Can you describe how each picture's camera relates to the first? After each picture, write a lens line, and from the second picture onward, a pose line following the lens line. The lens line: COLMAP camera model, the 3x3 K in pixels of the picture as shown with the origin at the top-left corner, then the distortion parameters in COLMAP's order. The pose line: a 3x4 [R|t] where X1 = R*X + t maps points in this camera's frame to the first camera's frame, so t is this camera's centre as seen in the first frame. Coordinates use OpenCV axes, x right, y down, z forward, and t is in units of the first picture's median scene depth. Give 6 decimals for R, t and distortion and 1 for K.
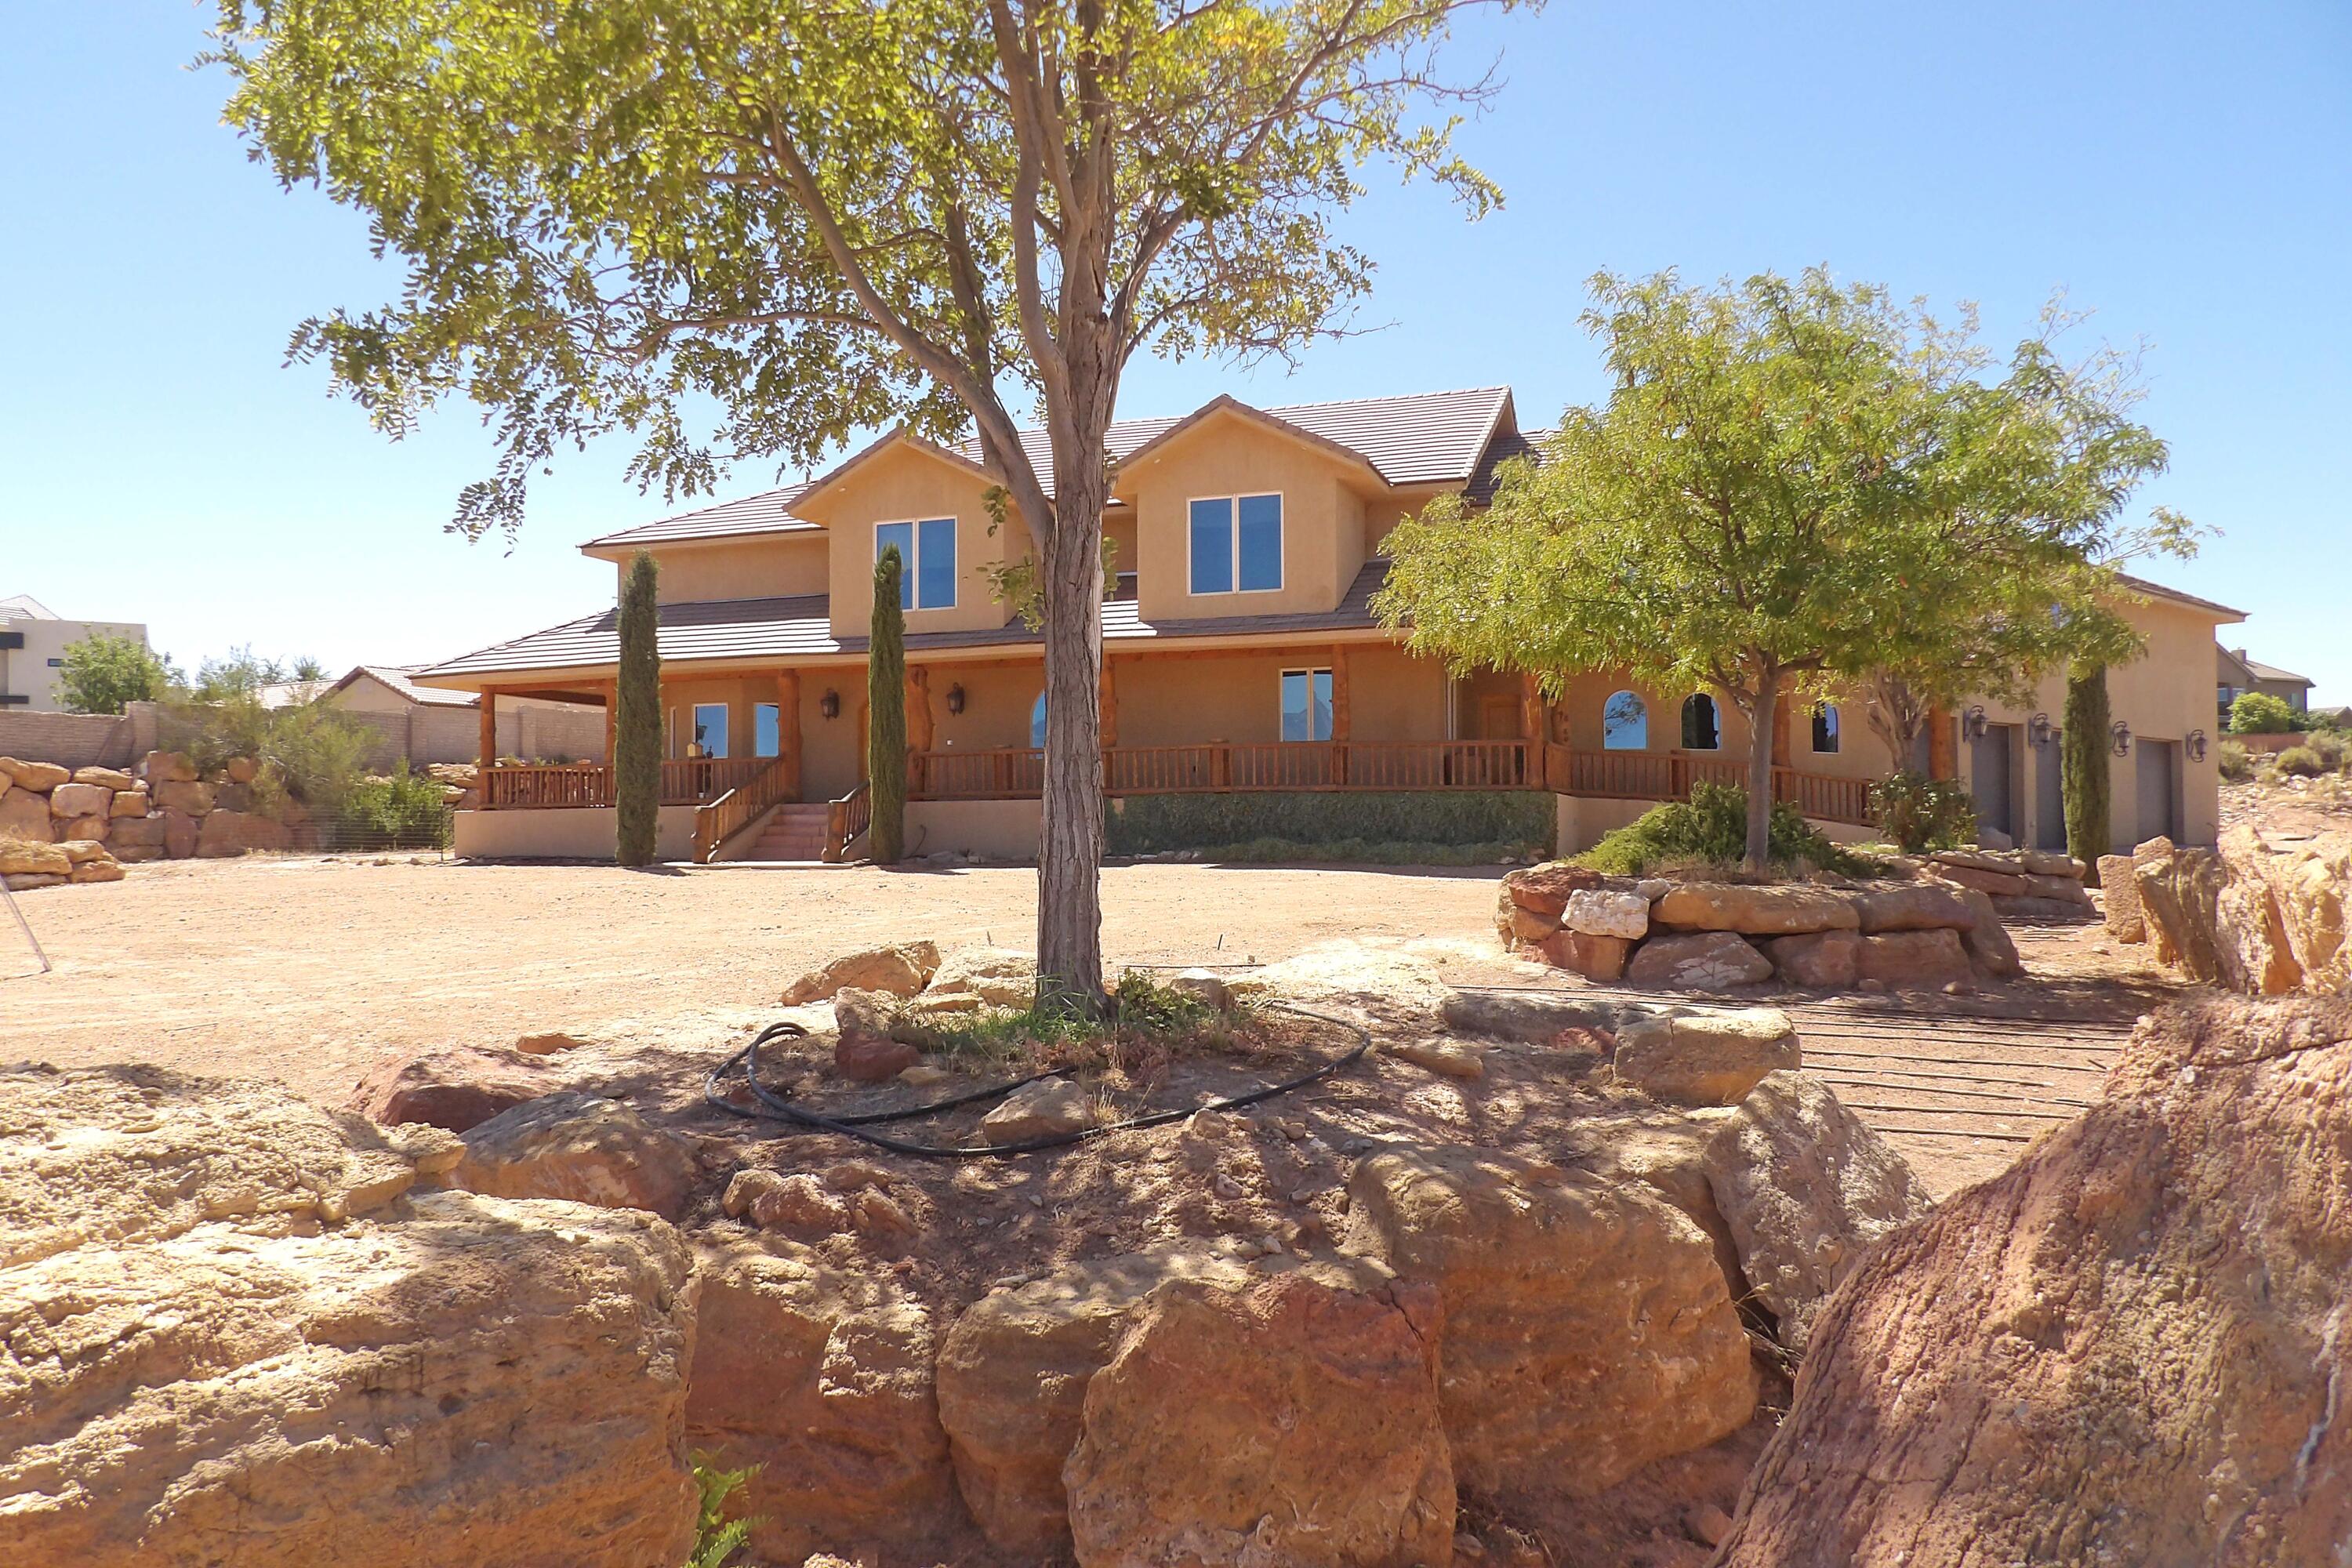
lens RADIAL K [[1697.3, 0, 1157.3], [0, 1697.3, 796.3], [0, 0, 1]] dist [-0.039078, 0.052661]
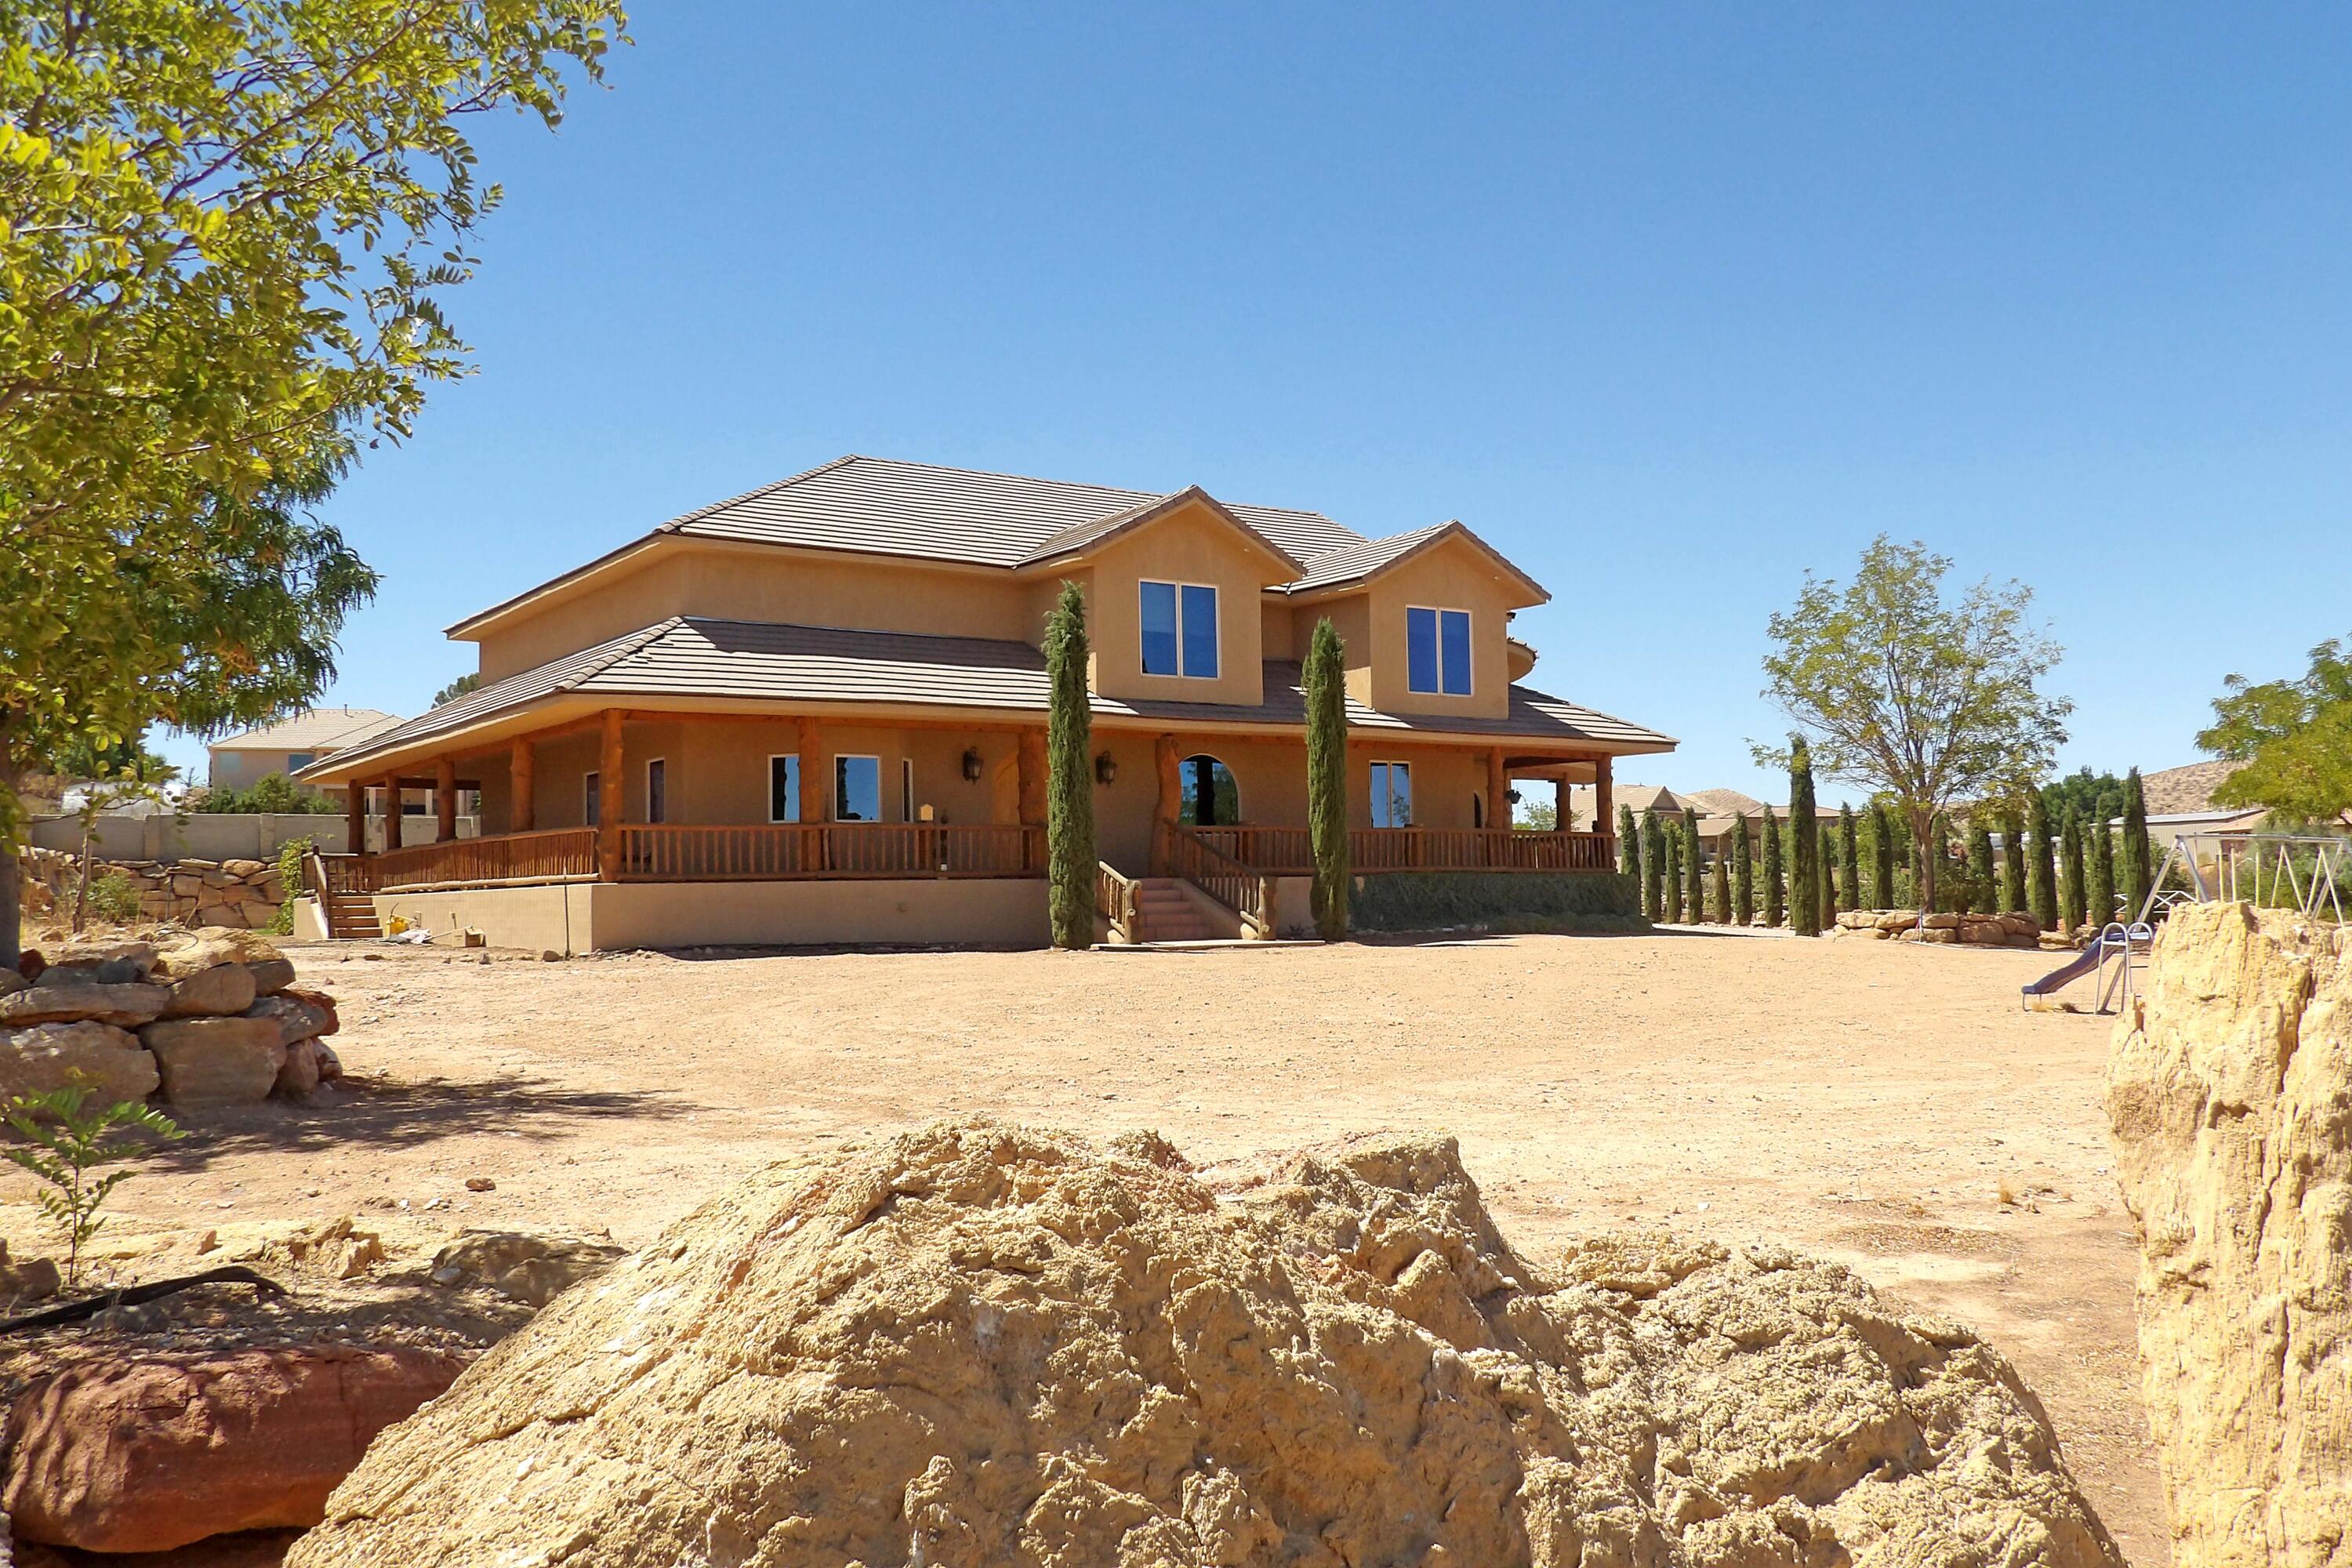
lens RADIAL K [[2007.4, 0, 1157.4], [0, 2007.4, 759.1], [0, 0, 1]] dist [-0.035170, -0.029390]
pose [[0.614945, 0.056491, 0.786544, -7.109911], [-0.005860, 0.997731, -0.067077, 0.085738], [-0.788548, 0.036639, 0.613881, 2.119675]]
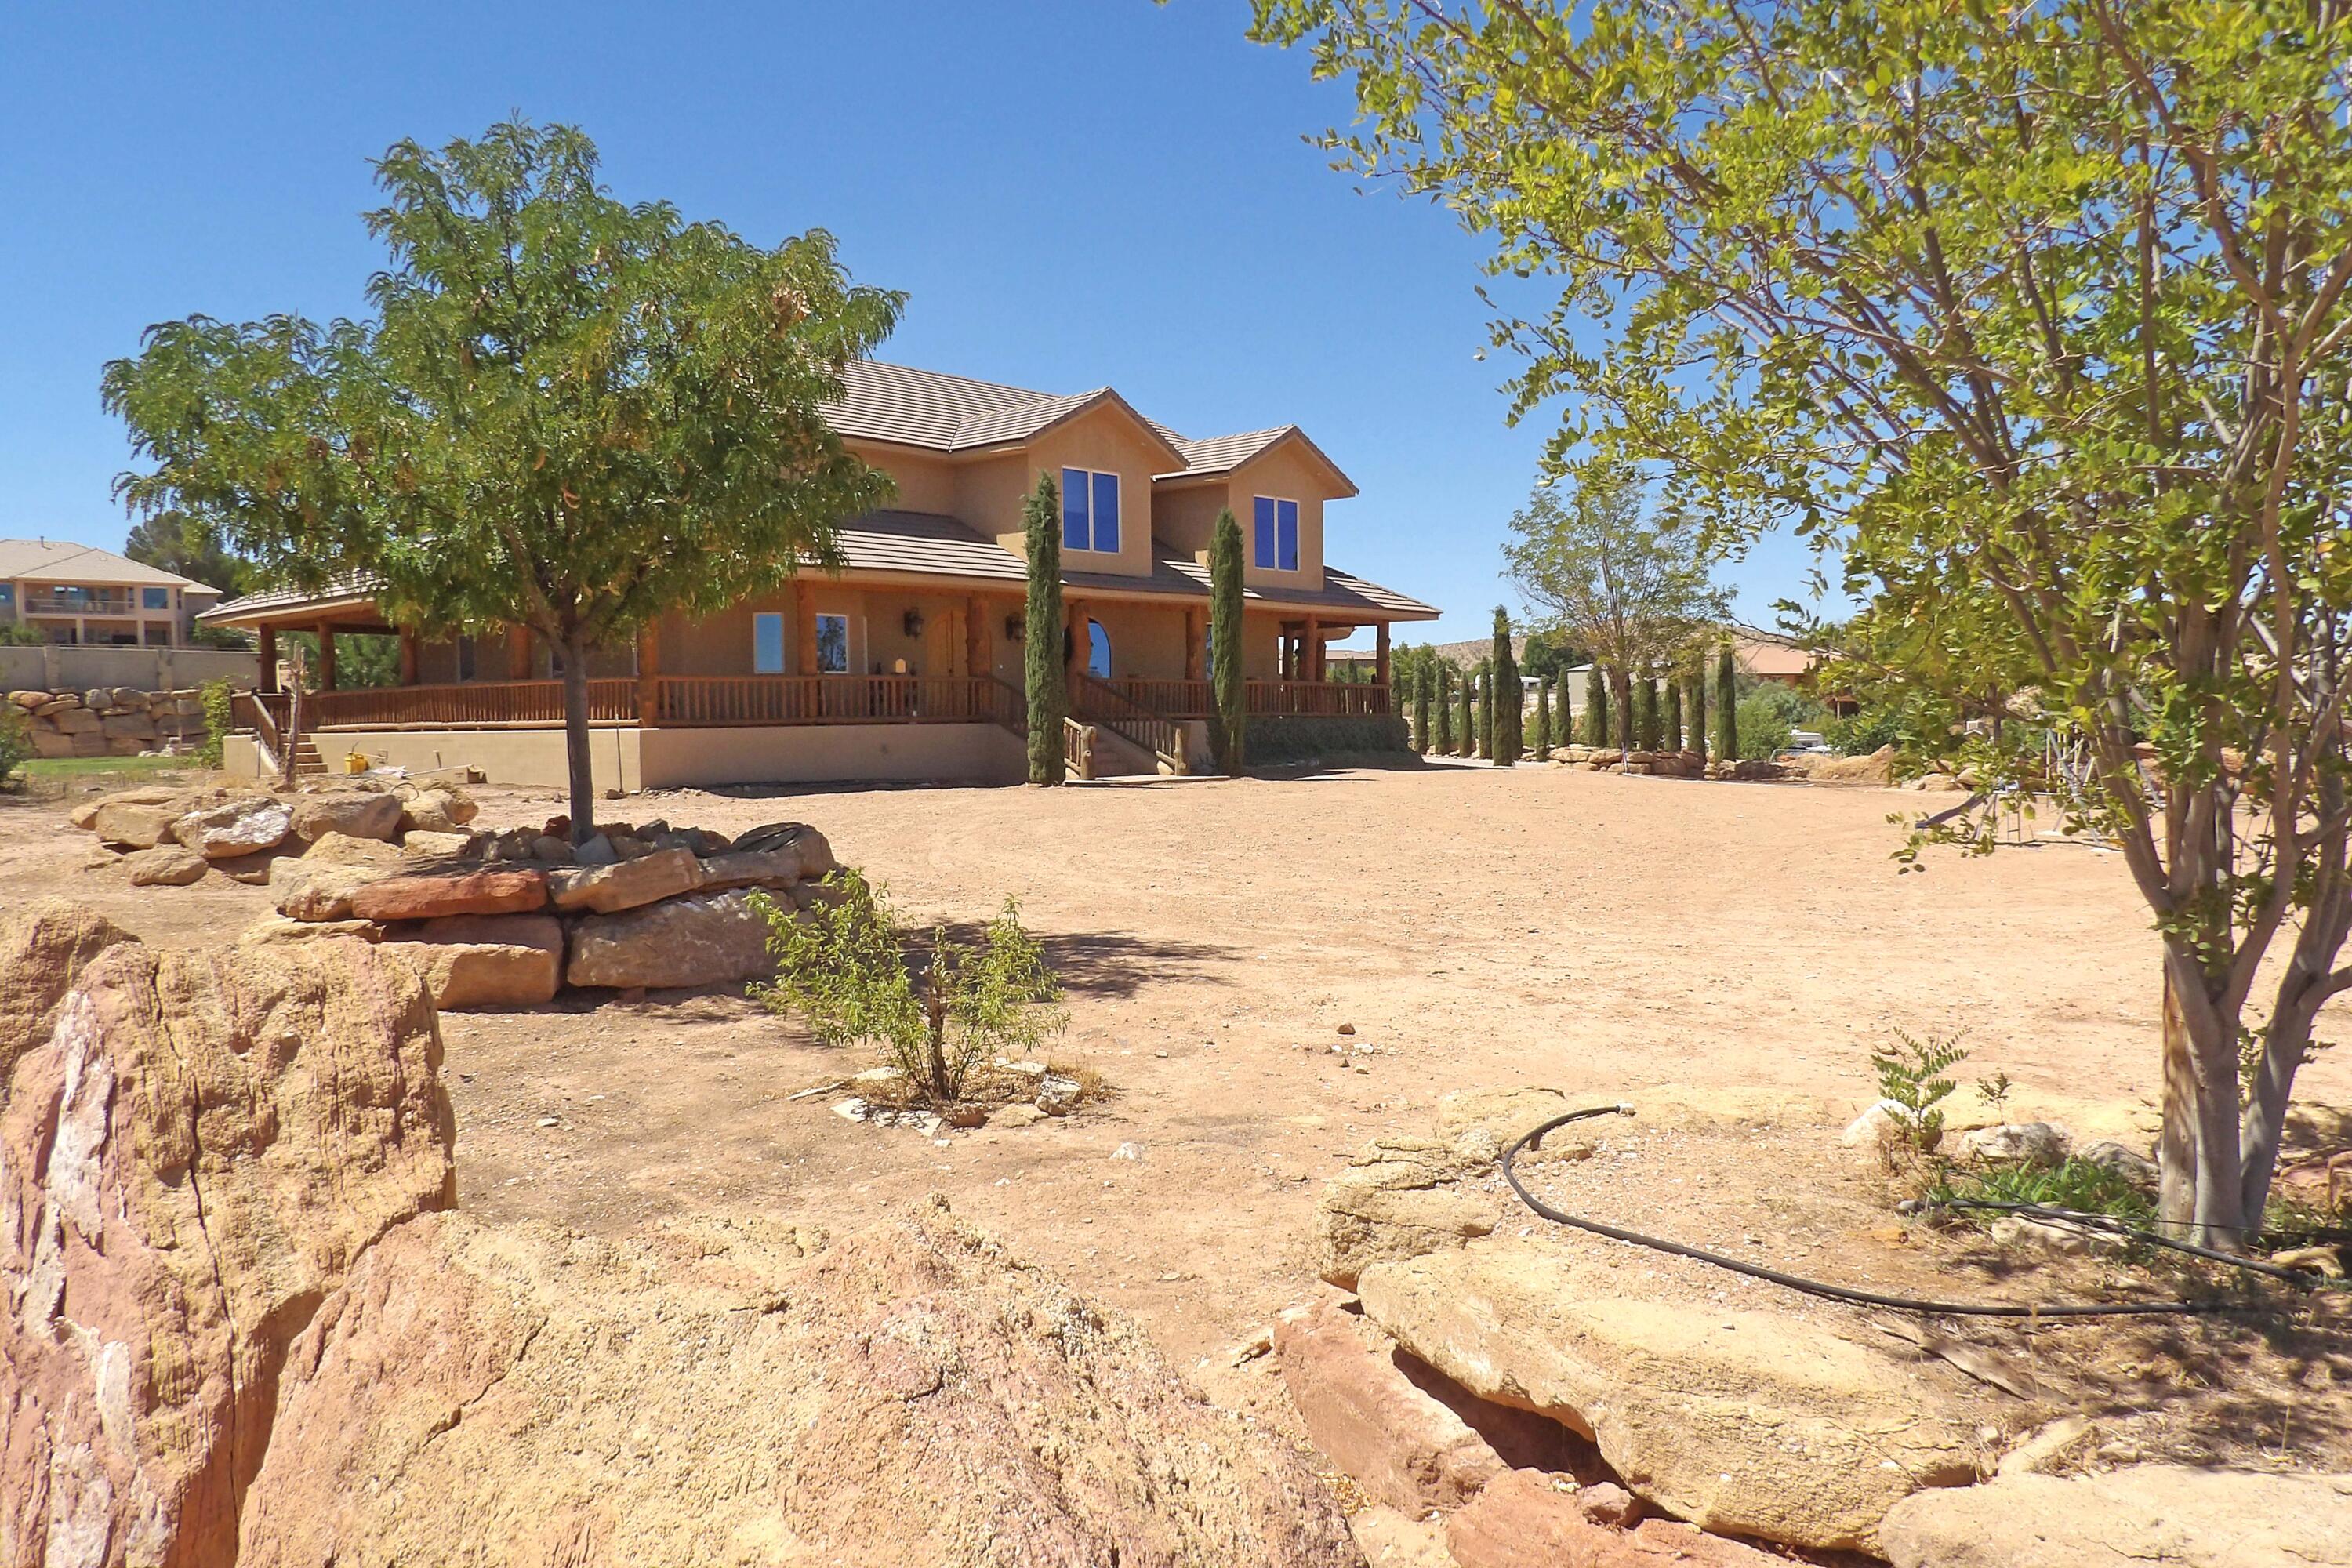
lens RADIAL K [[1697.3, 0, 1157.2], [0, 1697.3, 778.8], [0, 0, 1]] dist [-0.039078, 0.052661]
pose [[0.417198, -0.026204, 0.908438, -7.872983], [-0.012090, 0.999336, 0.034378, 0.012716], [-0.908735, -0.025325, 0.416605, 3.290402]]
